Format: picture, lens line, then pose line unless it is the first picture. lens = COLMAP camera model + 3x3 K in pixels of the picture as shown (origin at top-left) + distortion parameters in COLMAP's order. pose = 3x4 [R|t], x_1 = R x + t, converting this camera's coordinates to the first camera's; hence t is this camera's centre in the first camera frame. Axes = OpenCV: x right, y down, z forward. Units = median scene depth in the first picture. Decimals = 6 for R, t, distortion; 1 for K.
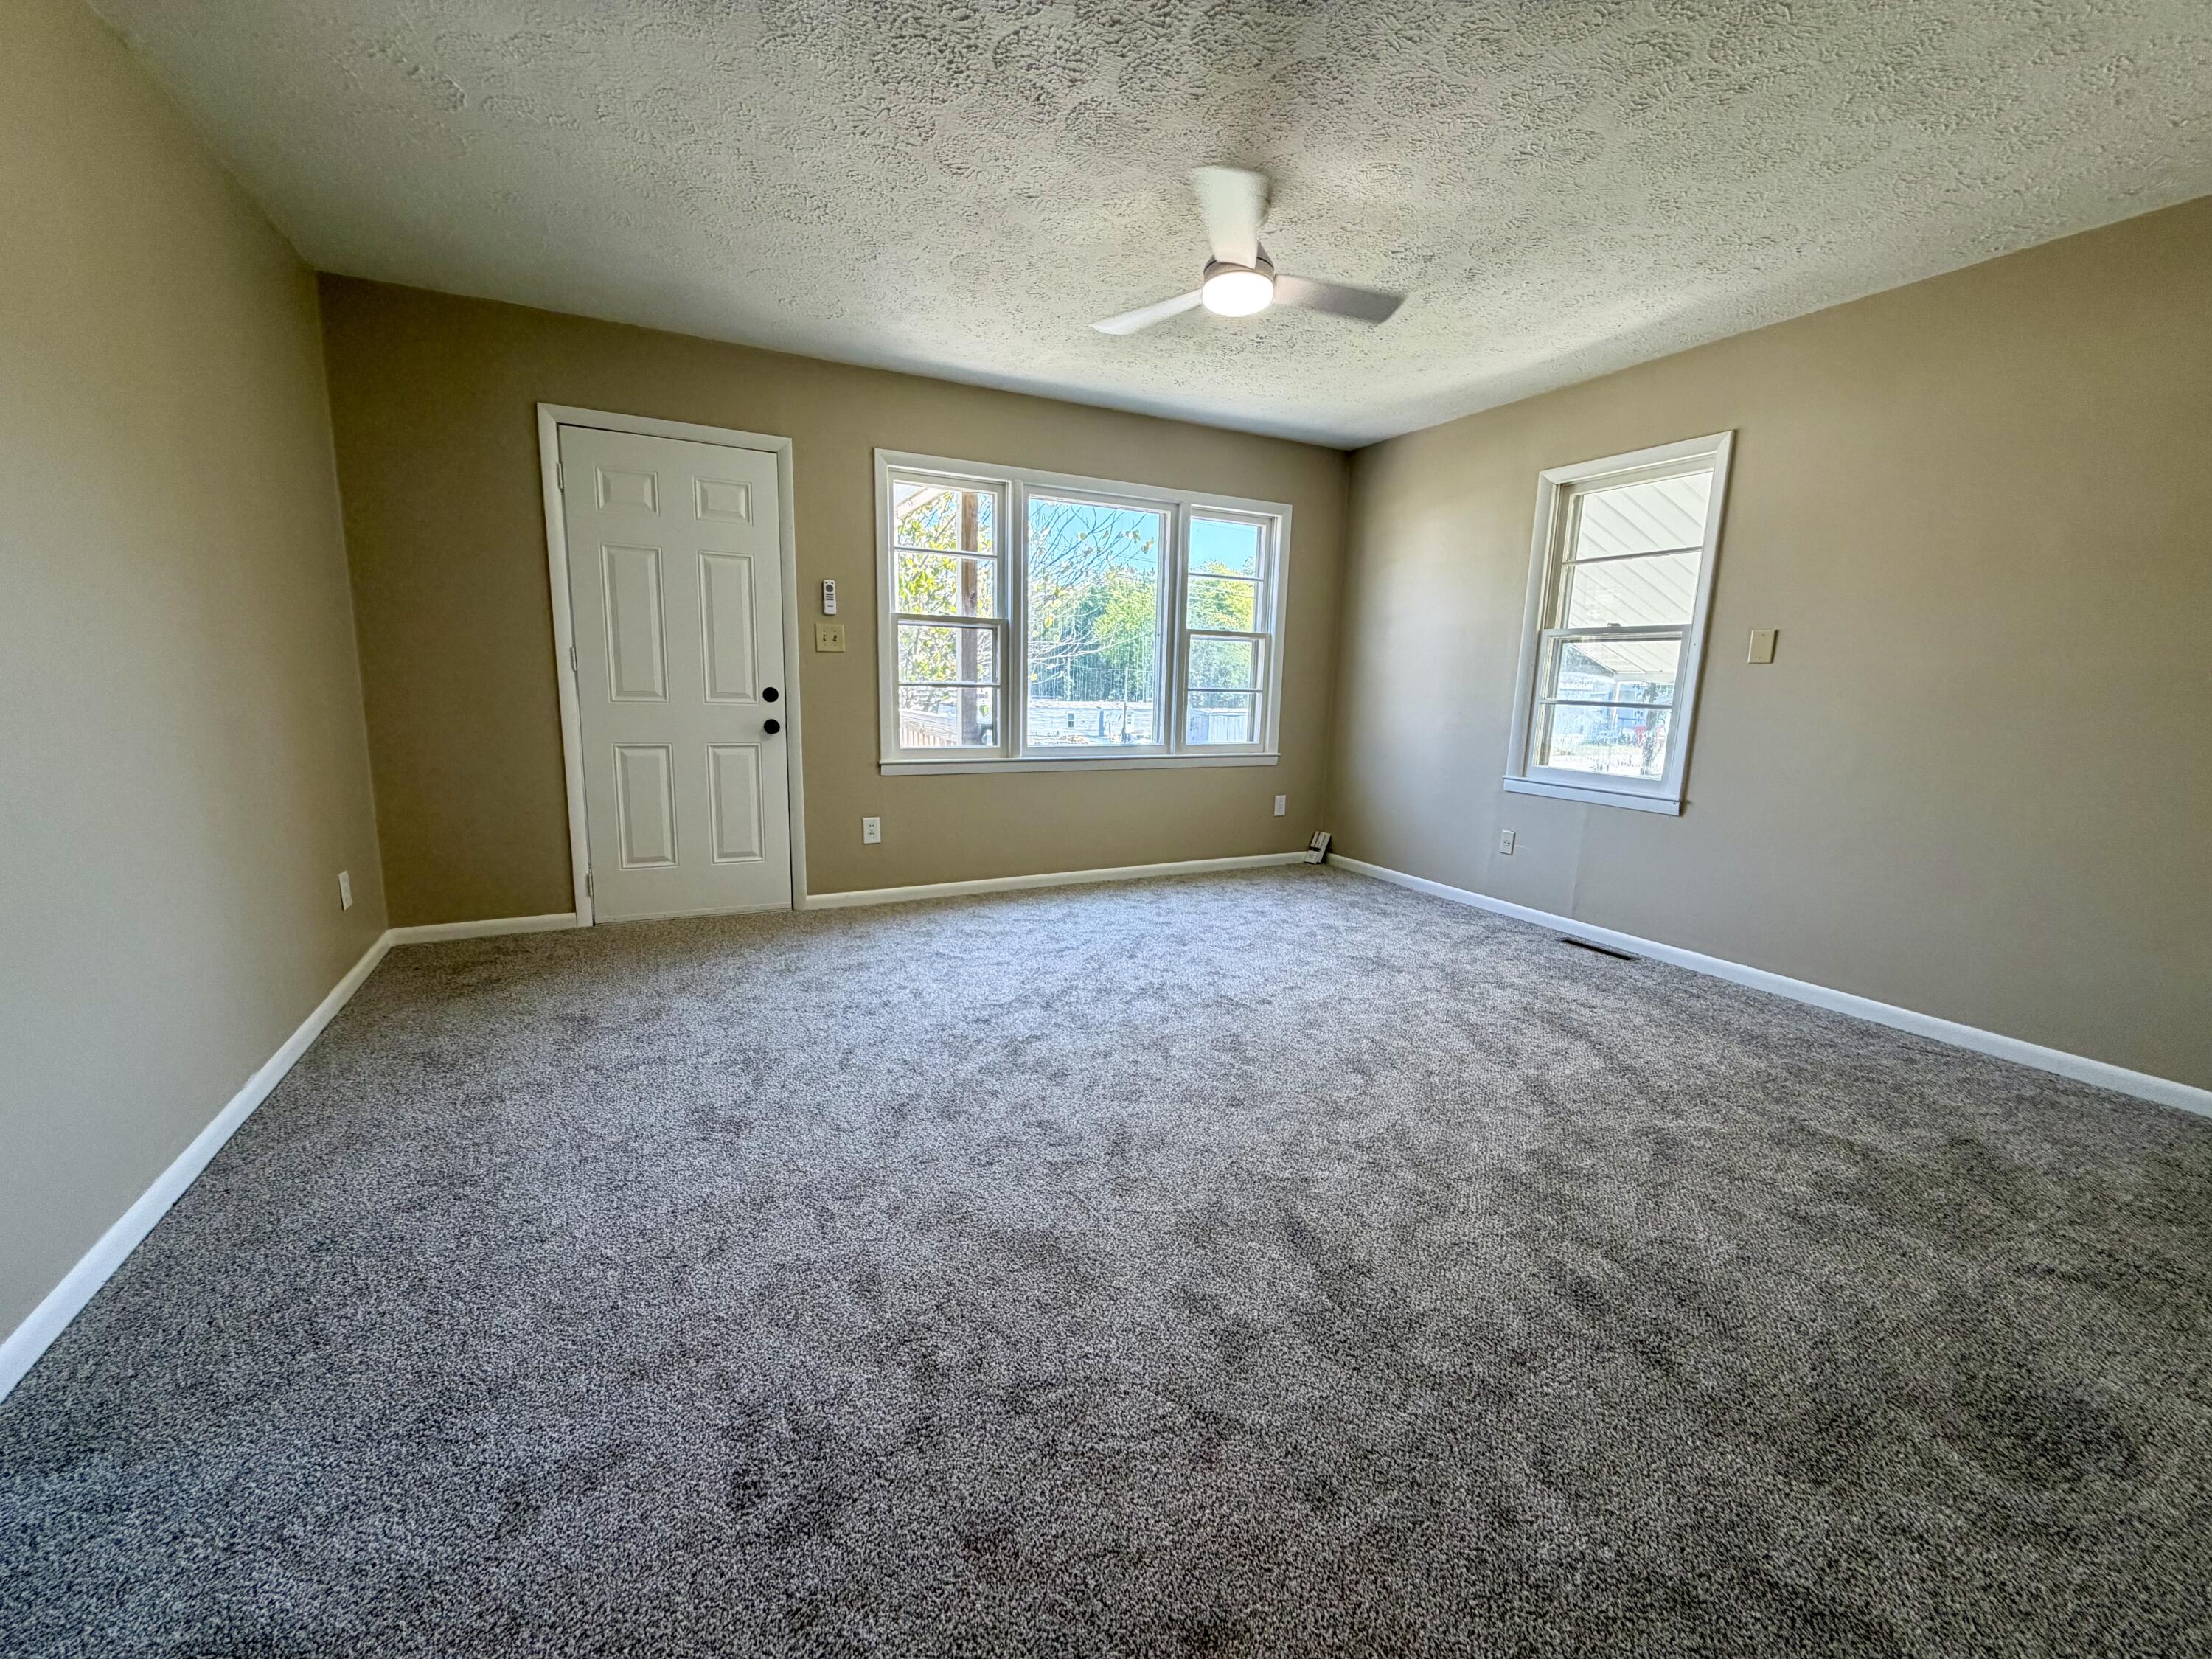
lens RADIAL K [[882.6, 0, 1101.6], [0, 882.6, 833.3], [0, 0, 1]] dist [-0.000387, 0.000063]
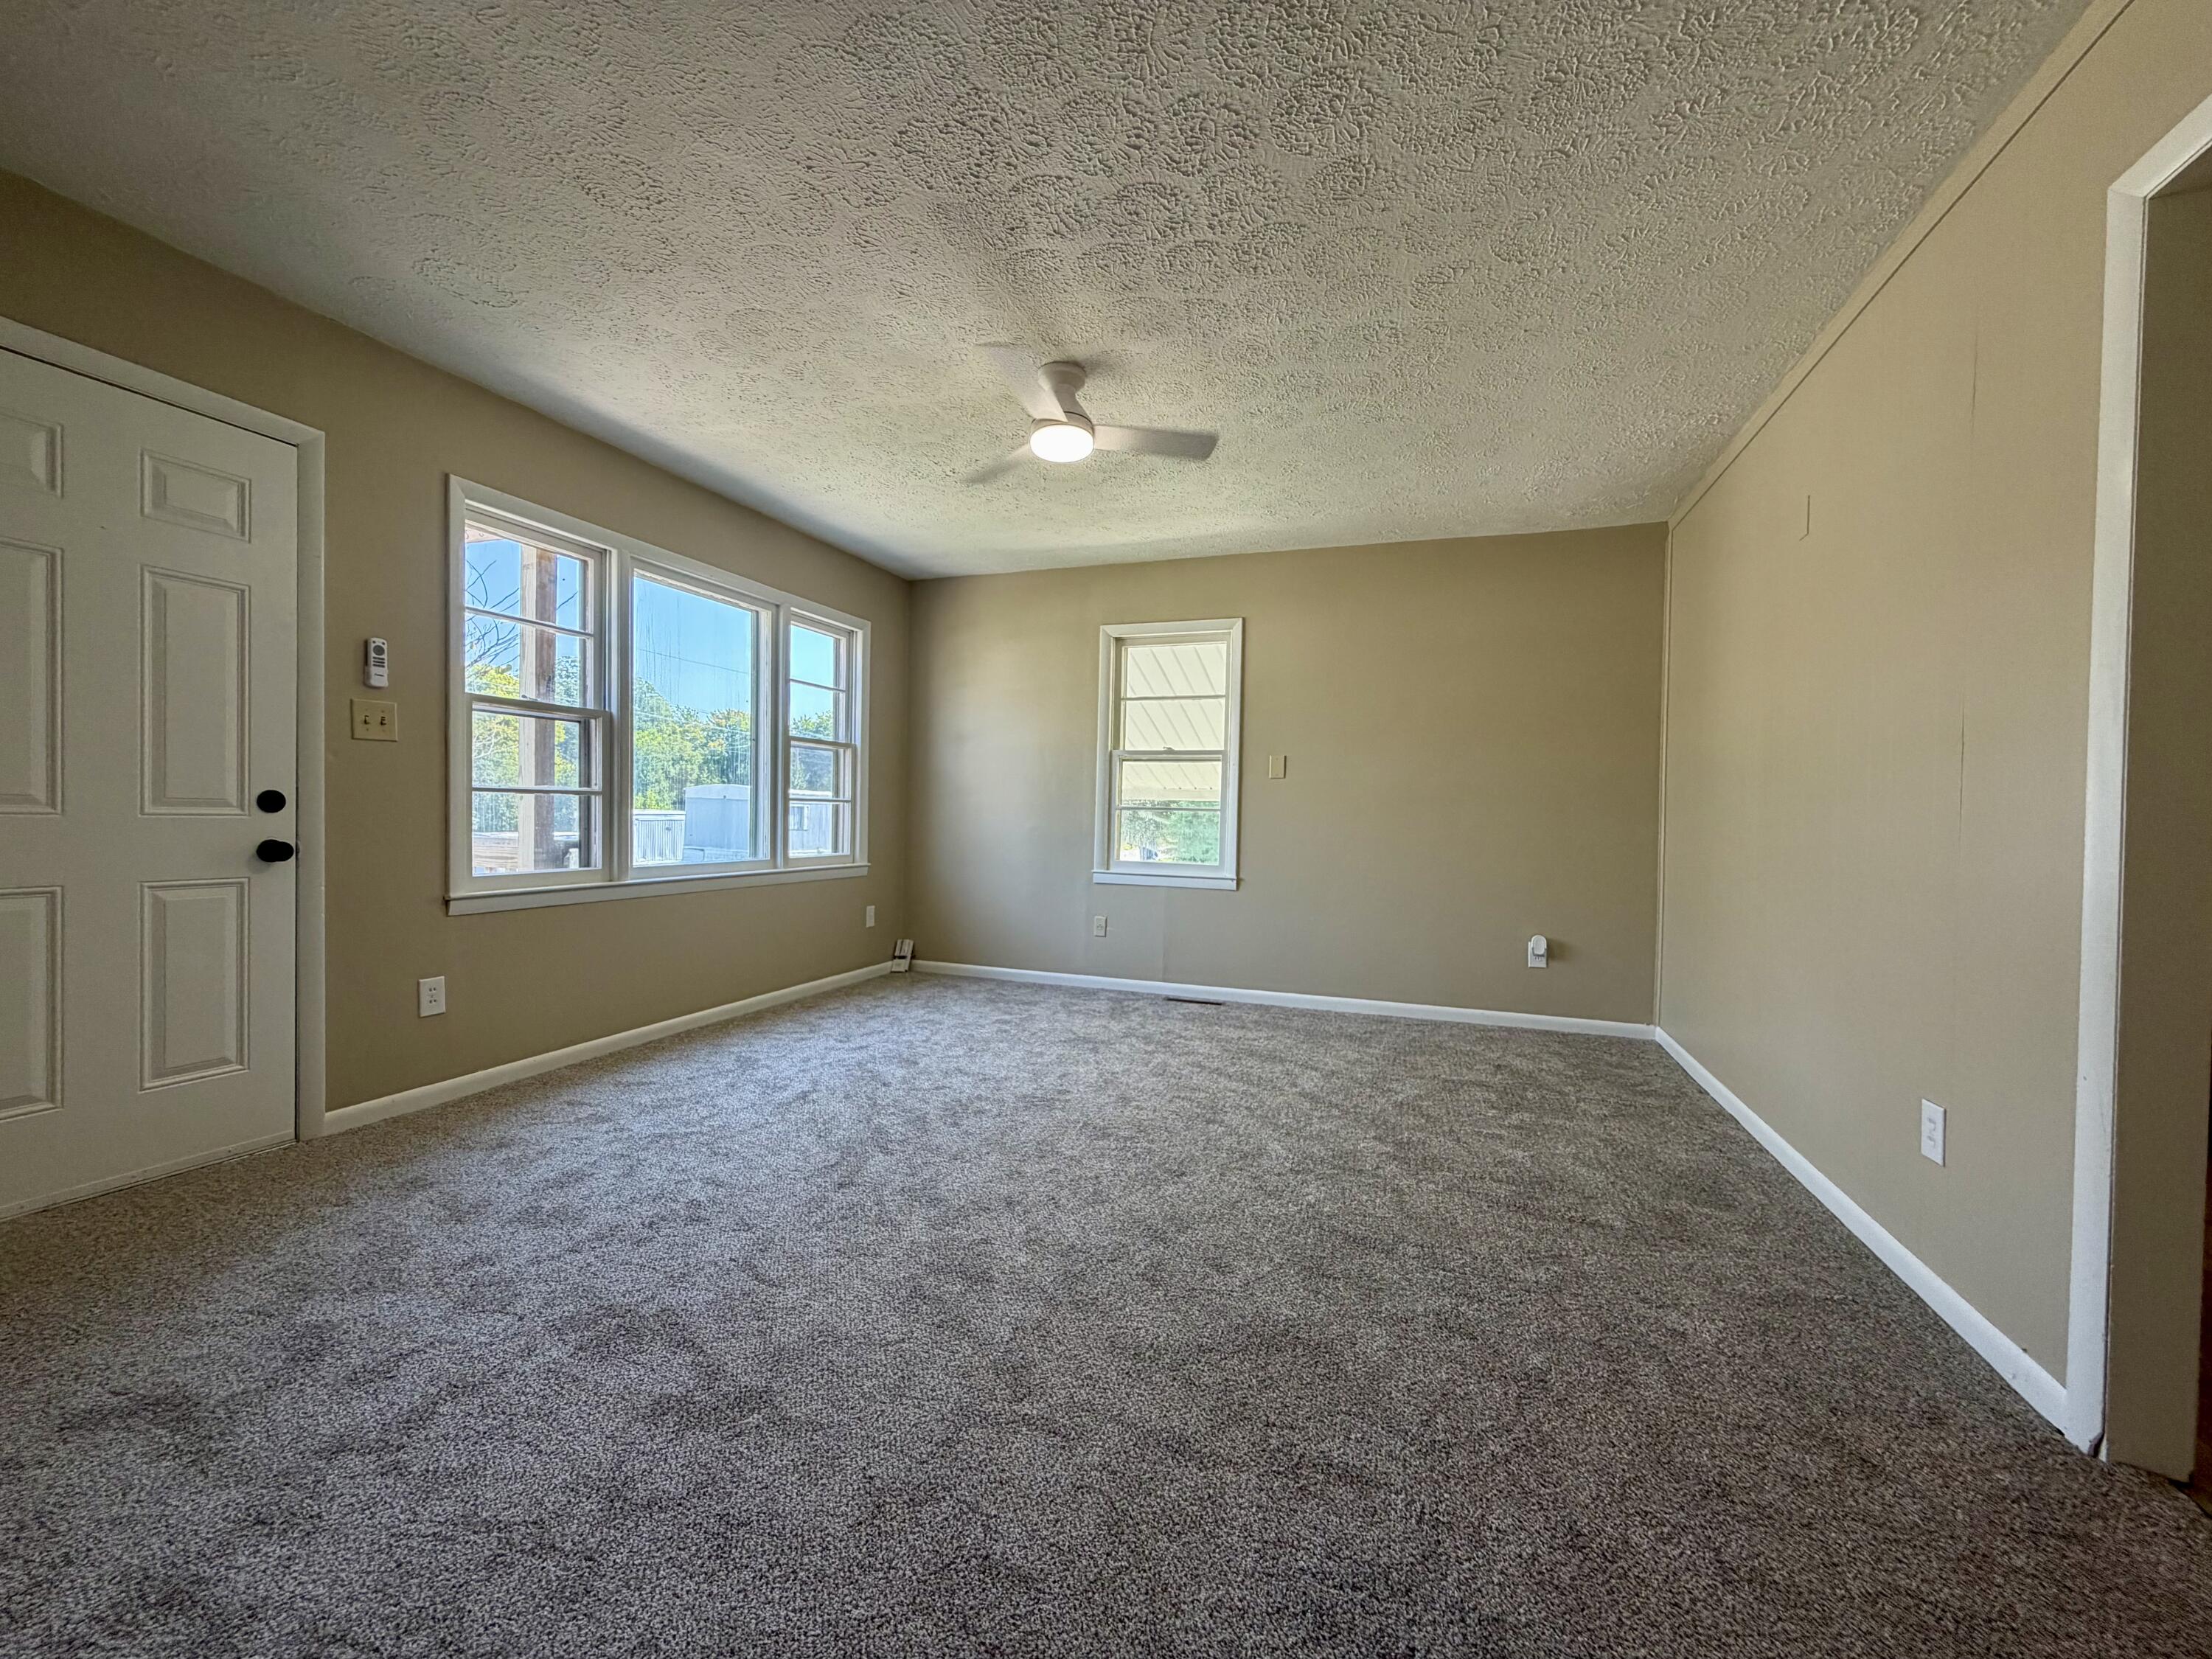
lens RADIAL K [[882.6, 0, 1101.6], [0, 882.6, 833.3], [0, 0, 1]] dist [-0.000387, 0.000063]
pose [[0.733559, -0.024128, 0.679197, -0.382283], [0.114994, 0.989367, -0.089051, -0.008731], [-0.669826, 0.143428, 0.728534, 0.141757]]
